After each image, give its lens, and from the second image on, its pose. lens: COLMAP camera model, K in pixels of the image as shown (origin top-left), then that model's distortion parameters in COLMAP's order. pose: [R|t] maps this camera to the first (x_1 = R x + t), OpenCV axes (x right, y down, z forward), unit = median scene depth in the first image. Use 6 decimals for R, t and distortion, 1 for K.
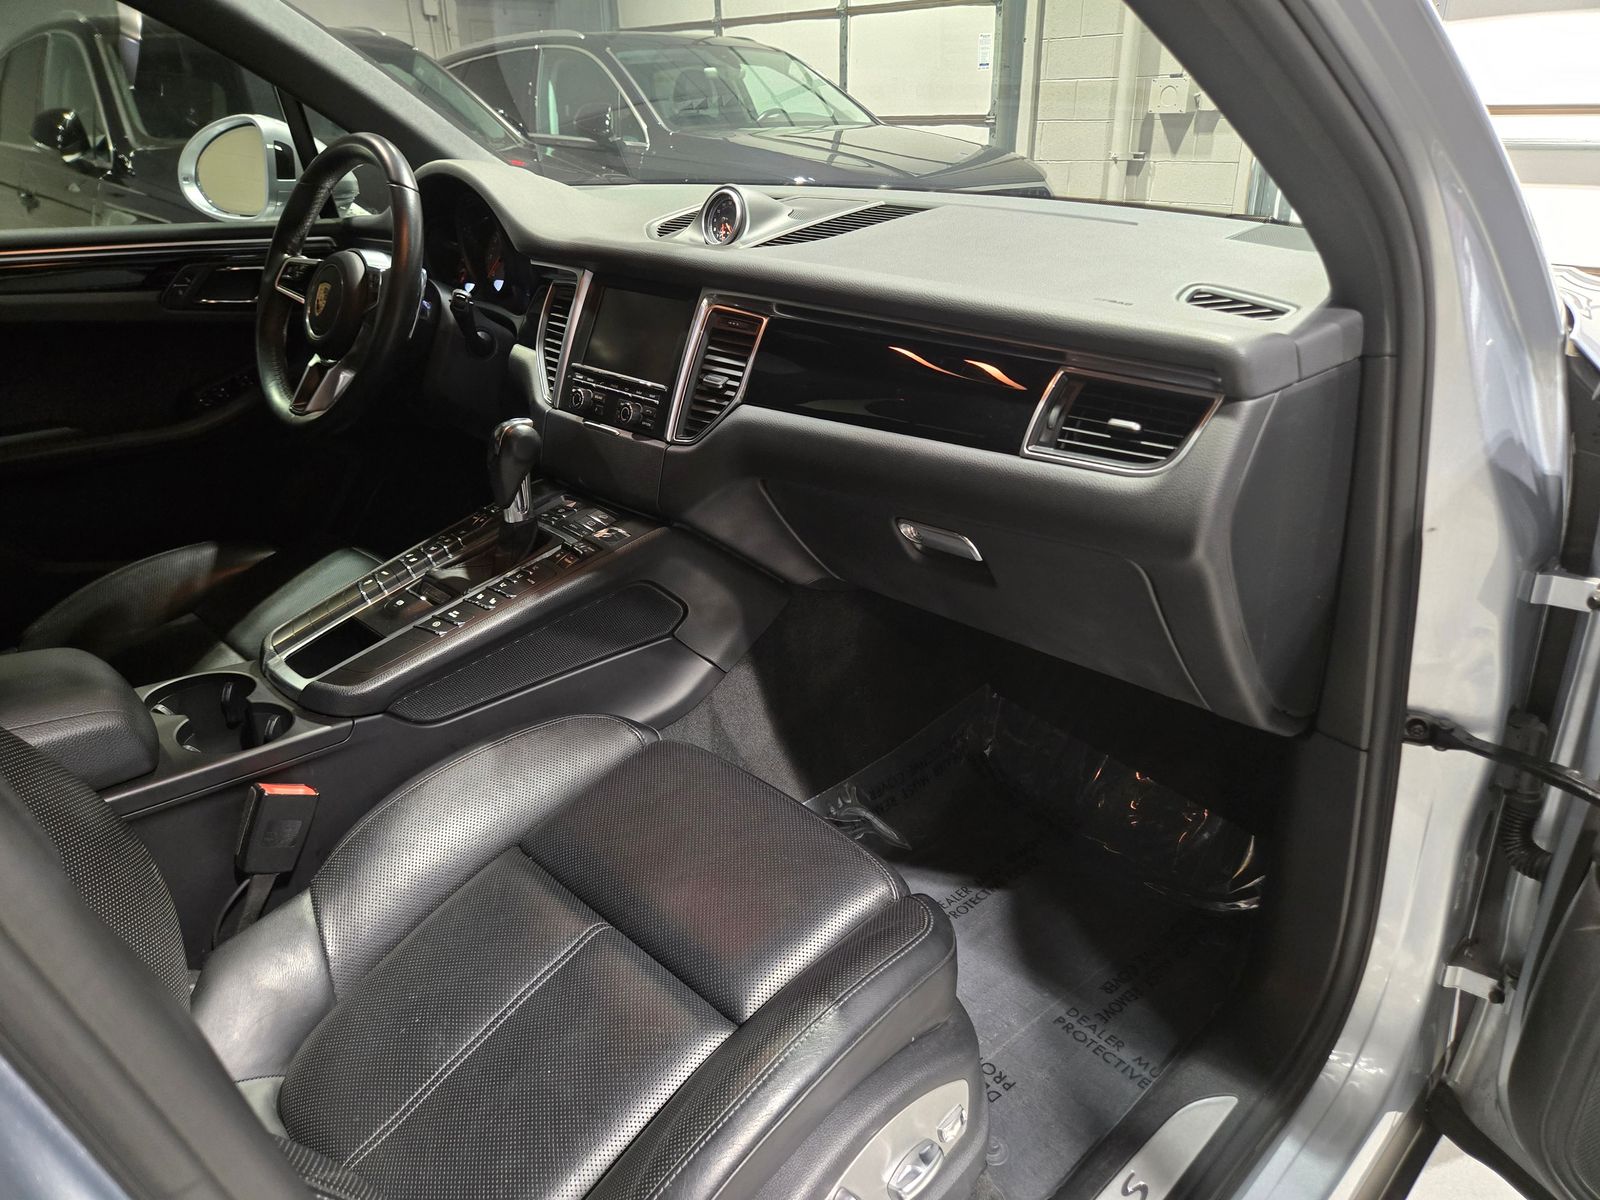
lens RADIAL K [[1076.5, 0, 815.3], [0, 1076.5, 591.0], [0, 0, 1]] dist [0.065829, -0.061459]
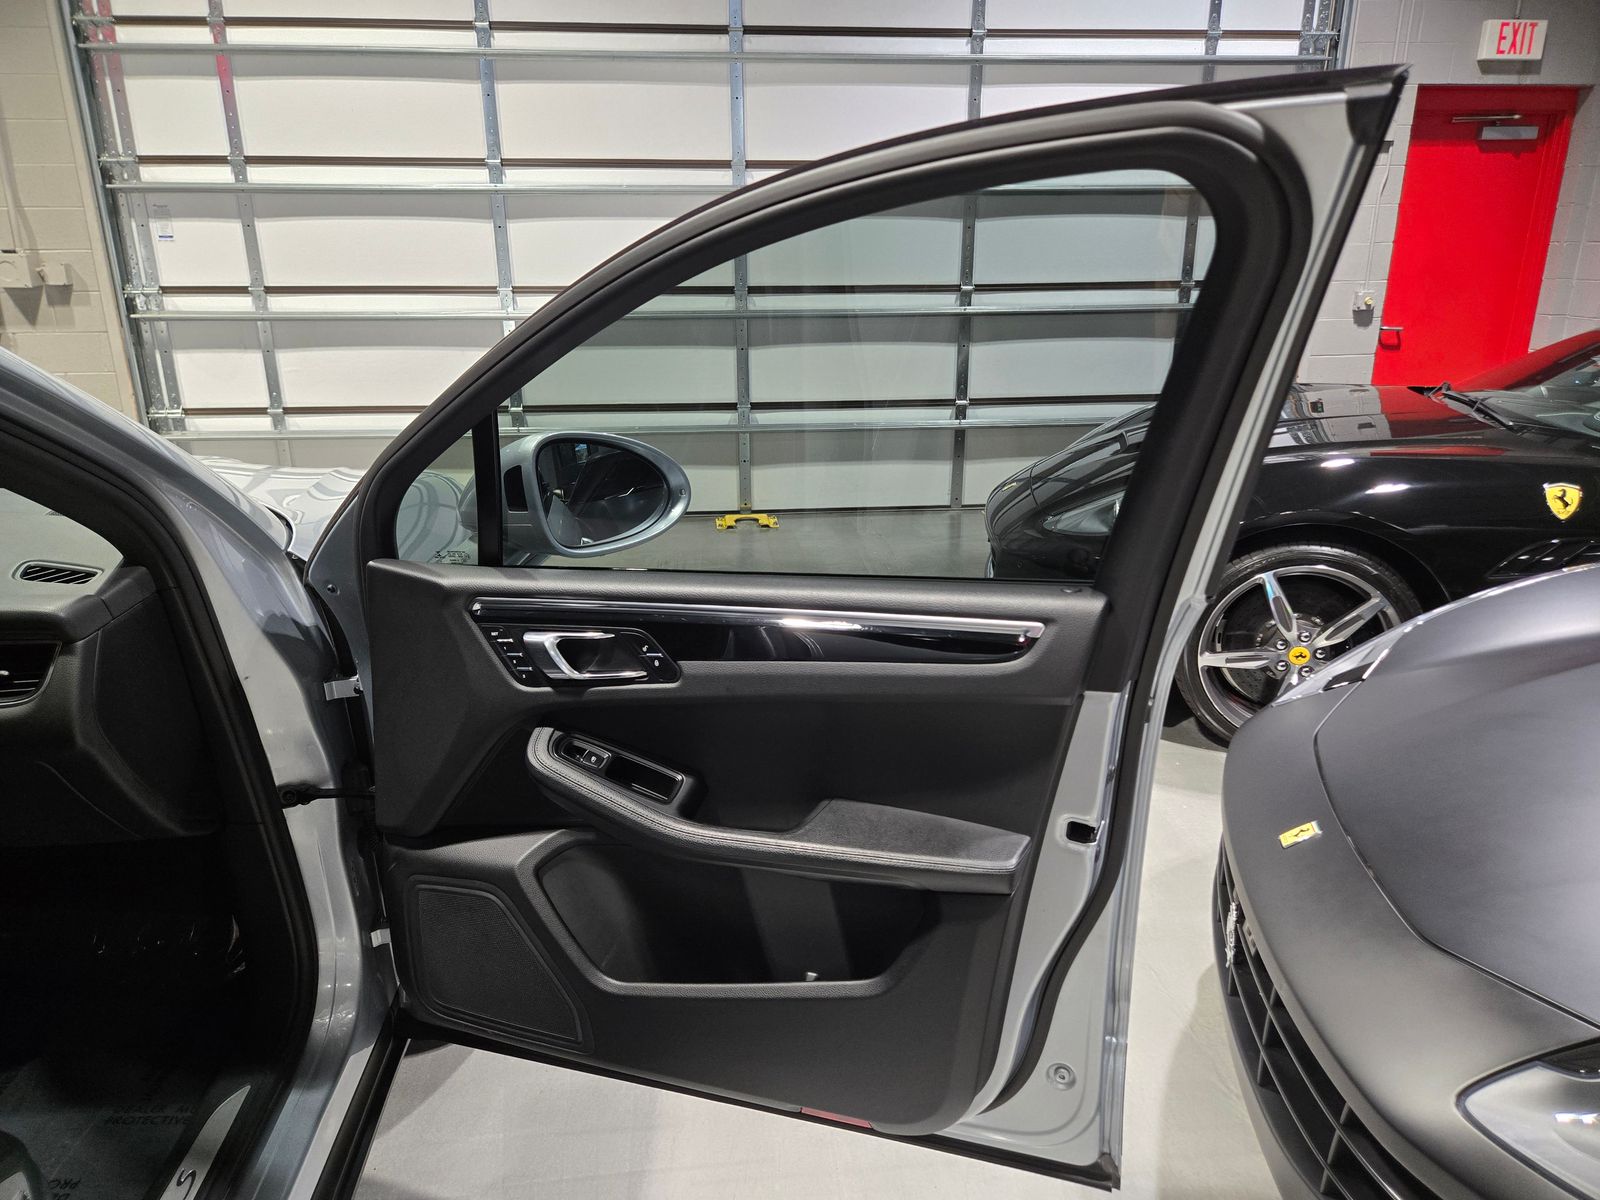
lens RADIAL K [[1076.5, 0, 806.1], [0, 1076.5, 594.1], [0, 0, 1]] dist [0.065829, -0.061459]
pose [[0.633529, -0.230547, 0.738572, -0.072858], [0.305151, 0.951649, 0.035309, 0.020488], [-0.711002, 0.203006, 0.673249, -0.672027]]
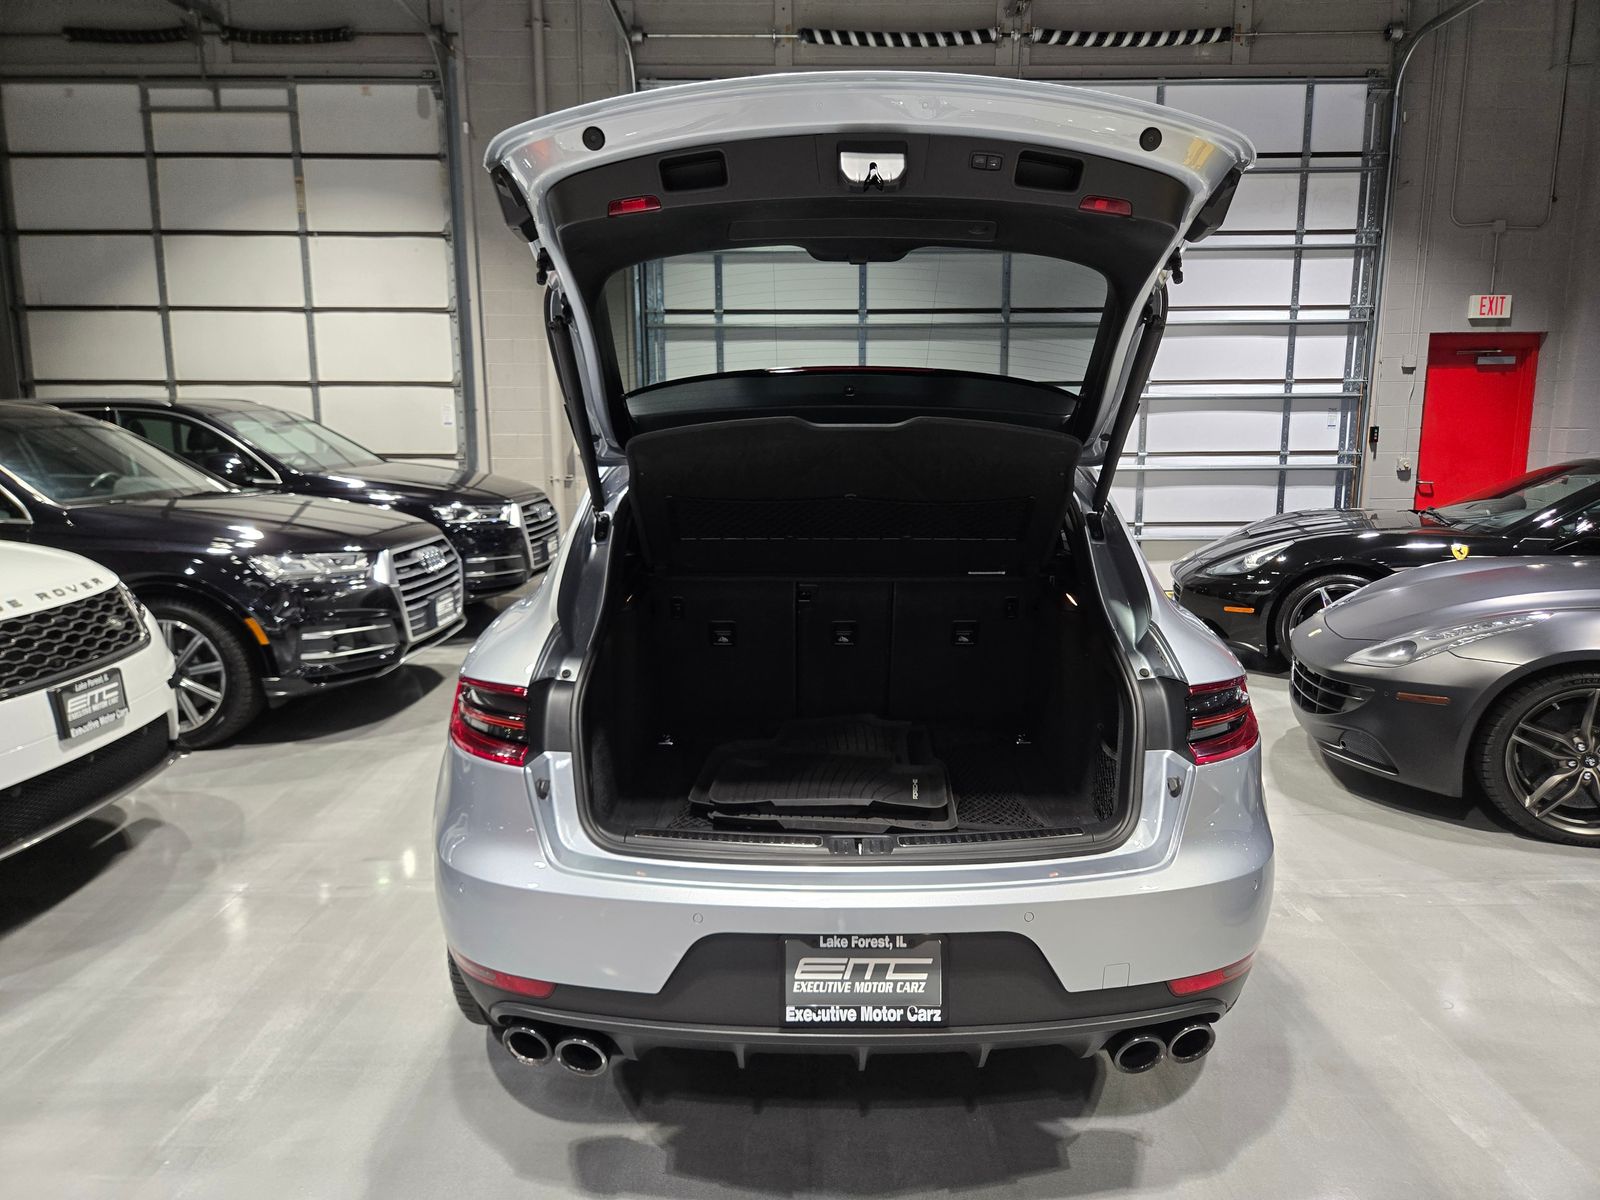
lens RADIAL K [[1076.5, 0, 832.3], [0, 1076.5, 595.1], [0, 0, 1]] dist [0.065829, -0.061459]
pose [[0.693465, -0.109965, 0.712049, -3.768242], [0.282545, 0.950627, -0.128361, 0.557031], [-0.662778, 0.290199, 0.690297, -2.137333]]
